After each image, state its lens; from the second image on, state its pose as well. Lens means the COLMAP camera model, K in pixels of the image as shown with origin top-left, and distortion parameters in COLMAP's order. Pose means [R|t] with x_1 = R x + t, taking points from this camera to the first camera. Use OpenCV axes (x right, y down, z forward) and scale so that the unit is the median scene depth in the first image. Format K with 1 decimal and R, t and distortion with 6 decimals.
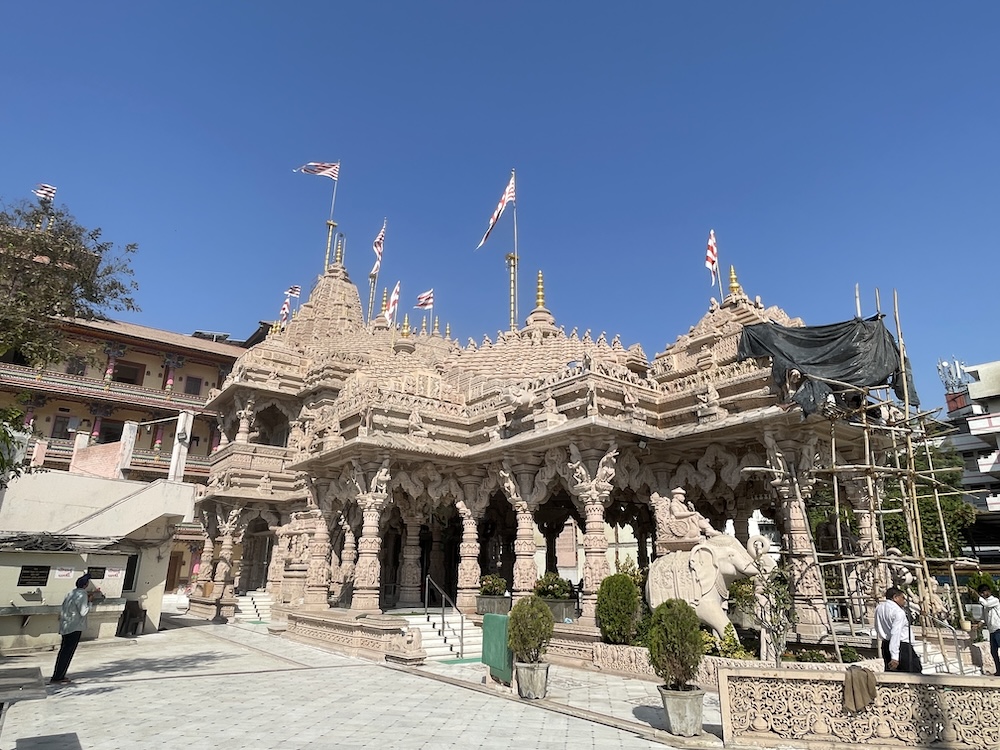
lens RADIAL K [[621.5, 0, 500.2], [0, 621.5, 388.5], [0, 0, 1]] dist [-0.004441, 0.000218]
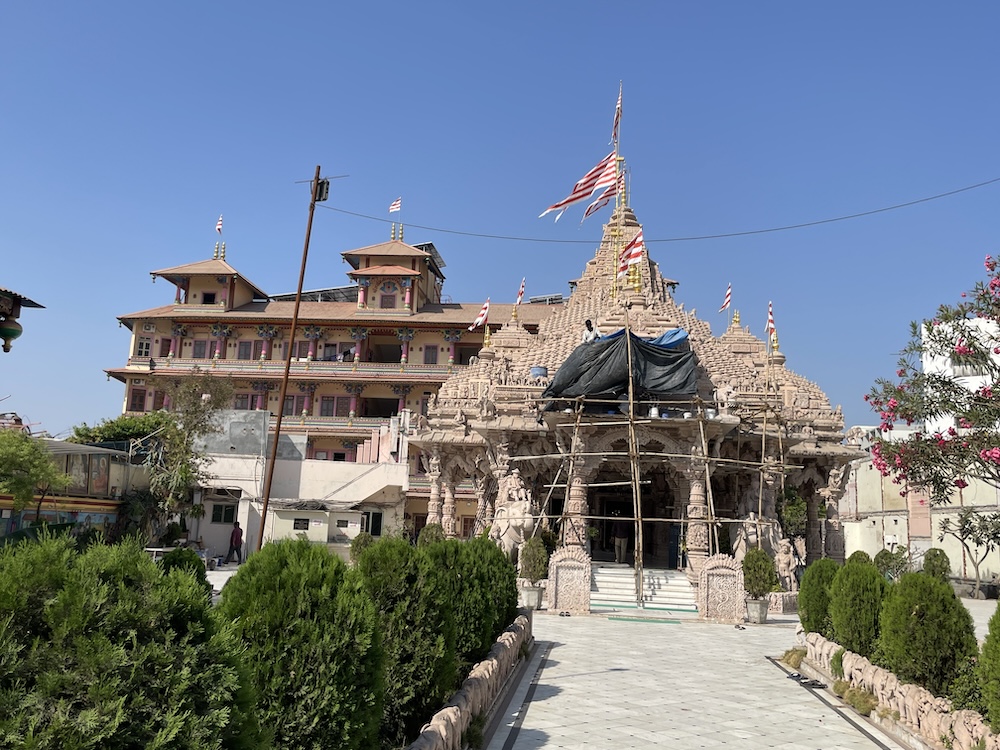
lens RADIAL K [[927.0, 0, 500.0], [0, 927.0, 375.0], [0, 0, 1]] dist [0.003953, 0.000302]
pose [[0.730606, -0.095171, -0.676134, 1.468420], [0.169067, 0.984618, 0.044095, -0.132858], [0.661537, -0.146528, 0.735458, -0.491709]]
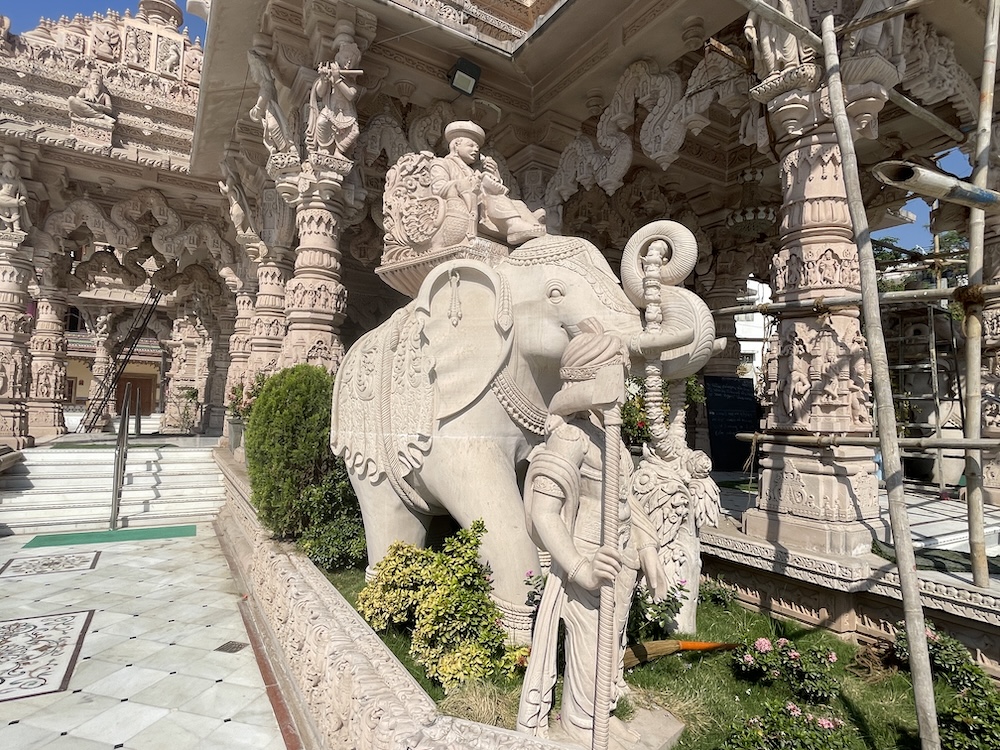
lens RADIAL K [[570.7, 0, 500.0], [0, 570.7, 375.0], [0, 0, 1]] dist [0.007189, 0.001540]
pose [[0.993537, 0.012739, -0.112794, 0.288957], [0.013294, 0.973785, 0.227080, 0.188765], [0.112730, -0.227112, 0.967322, 0.564381]]
